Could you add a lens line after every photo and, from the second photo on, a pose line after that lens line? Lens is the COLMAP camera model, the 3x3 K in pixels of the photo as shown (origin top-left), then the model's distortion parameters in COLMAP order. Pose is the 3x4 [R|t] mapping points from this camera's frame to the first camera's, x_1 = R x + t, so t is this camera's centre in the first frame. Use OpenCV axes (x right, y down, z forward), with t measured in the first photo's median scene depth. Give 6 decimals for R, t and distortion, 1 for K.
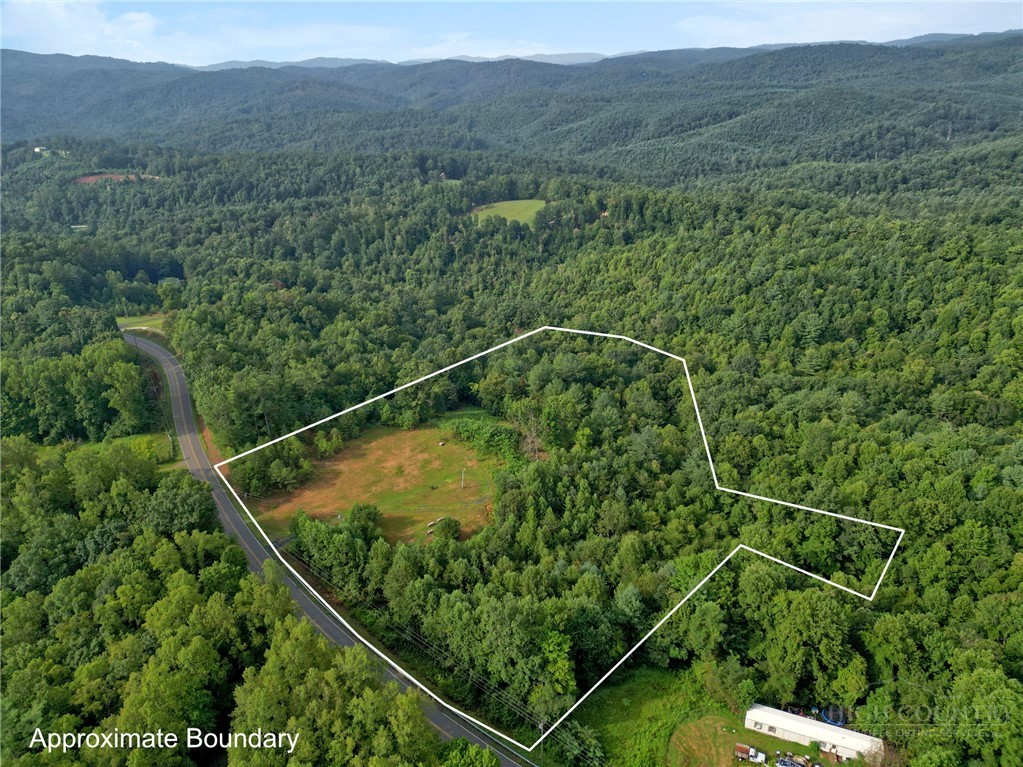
lens RADIAL K [[715.3, 0, 513.1], [0, 715.3, 385.3], [0, 0, 1]] dist [0.029382, -0.032217]
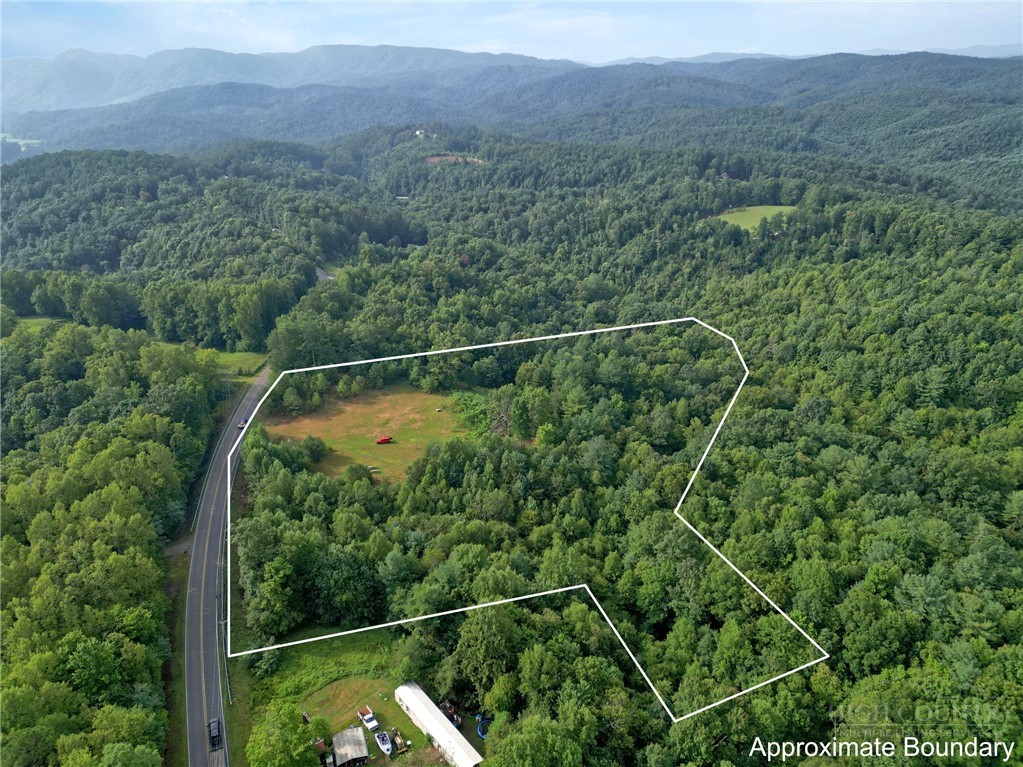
lens RADIAL K [[715.3, 0, 508.4], [0, 715.3, 385.0], [0, 0, 1]] dist [0.029382, -0.032217]
pose [[0.866985, 0.201518, -0.455771, 0.178964], [-0.198954, 0.978510, 0.054187, -0.013492], [0.456896, 0.043698, 0.888446, 0.025678]]
